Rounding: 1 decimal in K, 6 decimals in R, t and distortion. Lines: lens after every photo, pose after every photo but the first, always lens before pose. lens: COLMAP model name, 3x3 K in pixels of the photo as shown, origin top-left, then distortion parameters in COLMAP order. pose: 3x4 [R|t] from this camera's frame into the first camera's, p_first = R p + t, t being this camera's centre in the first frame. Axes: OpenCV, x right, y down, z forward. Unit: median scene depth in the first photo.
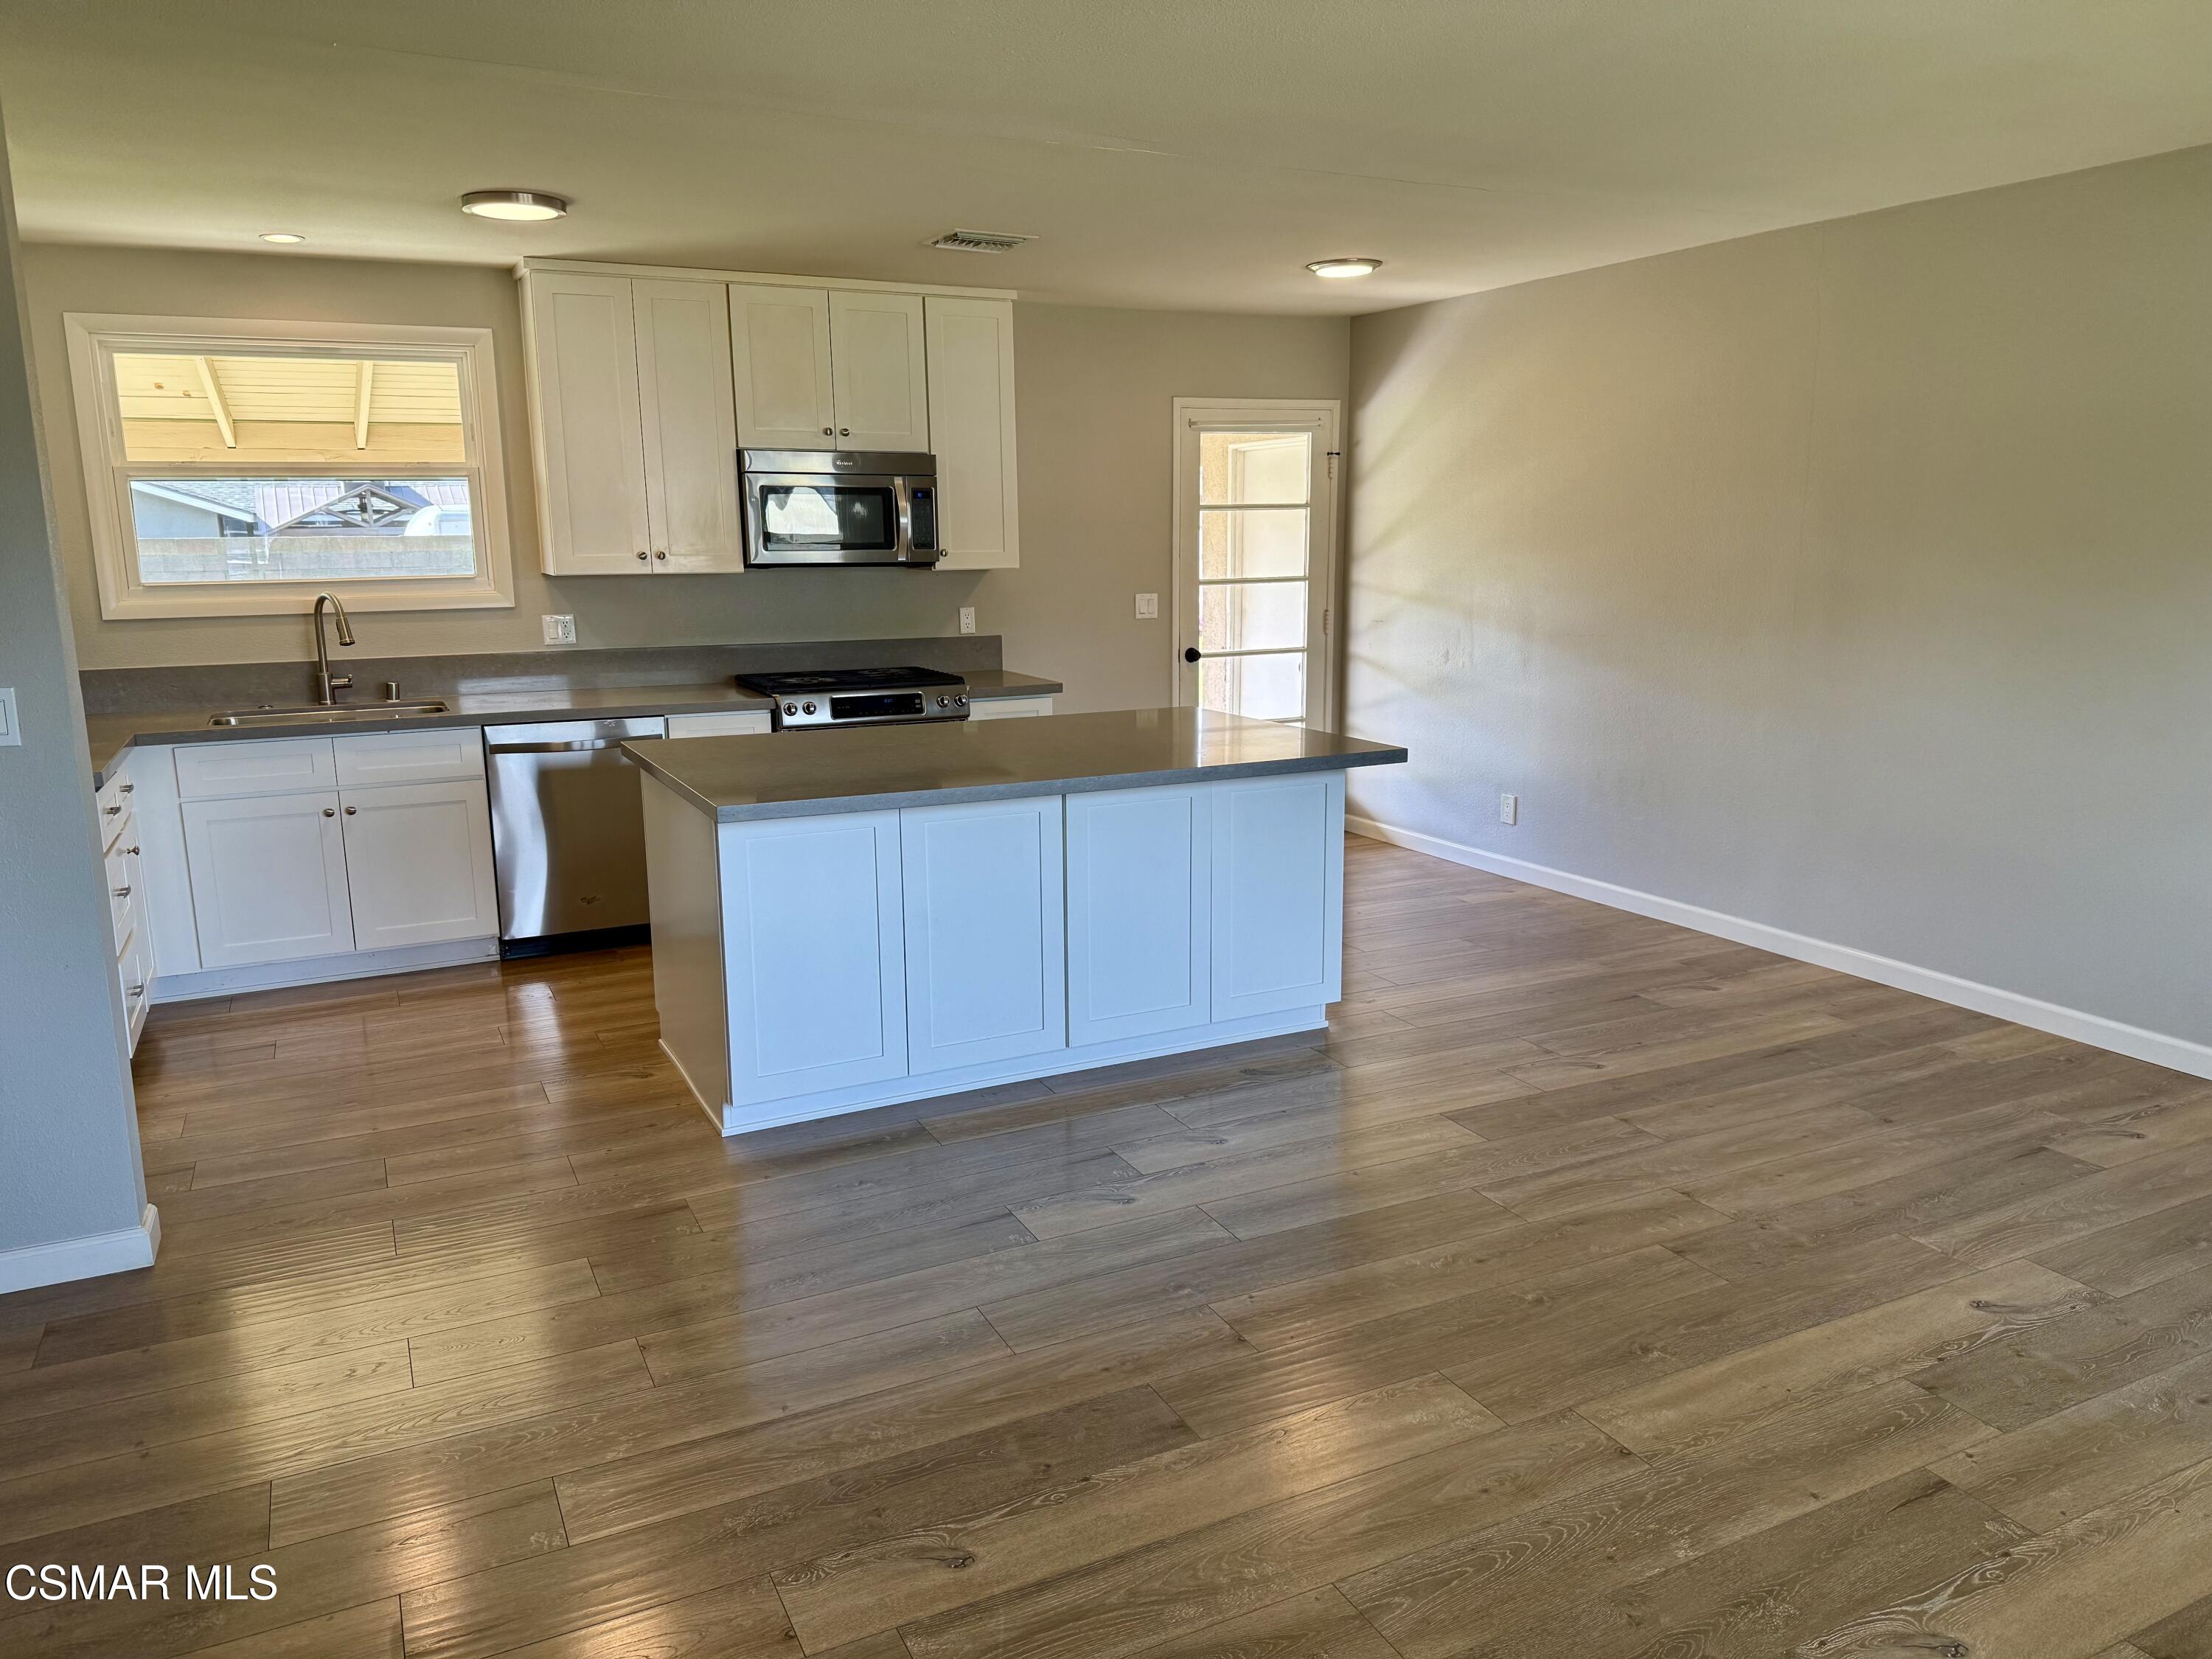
lens RADIAL K [[1539.3, 0, 1106.0], [0, 1539.3, 829.5], [0, 0, 1]] dist [0.150067, -0.233573]
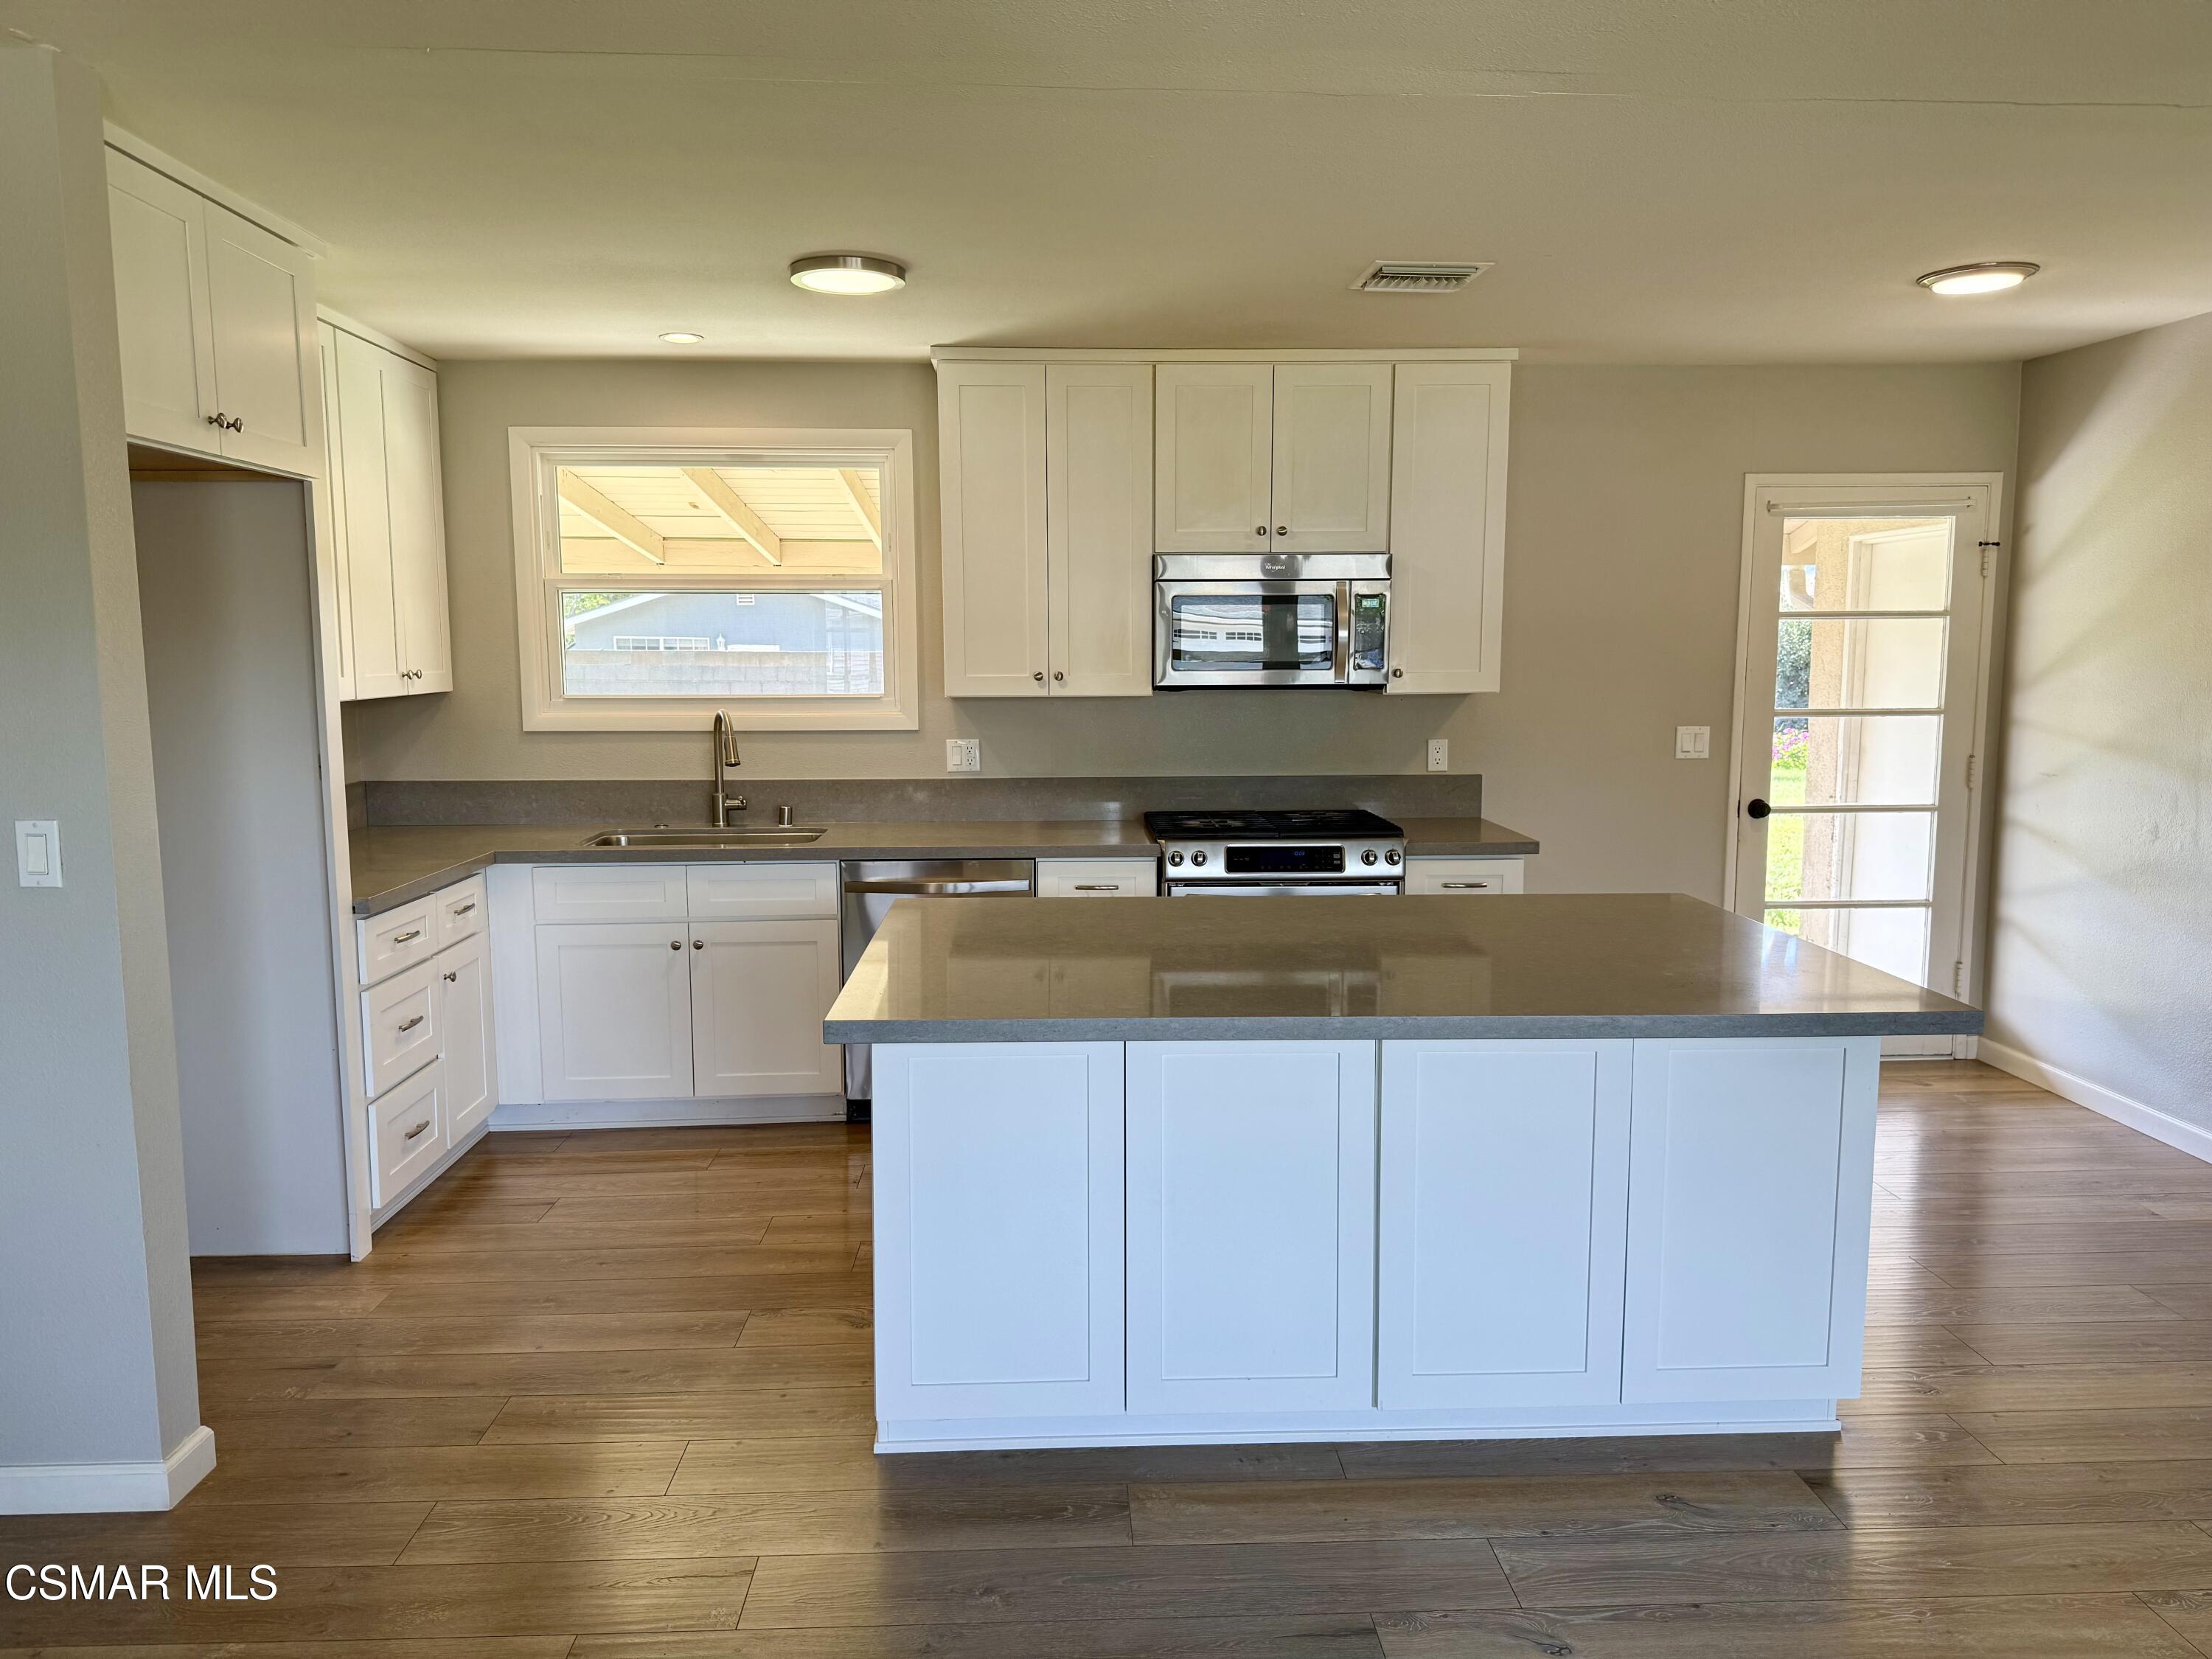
lens RADIAL K [[1539.3, 0, 1106.0], [0, 1539.3, 829.5], [0, 0, 1]] dist [0.150067, -0.233573]
pose [[0.914483, 0.054882, -0.400885, 0.088969], [-0.083848, 0.994956, -0.055058, -0.042916], [0.395841, 0.083963, 0.914473, 0.221313]]
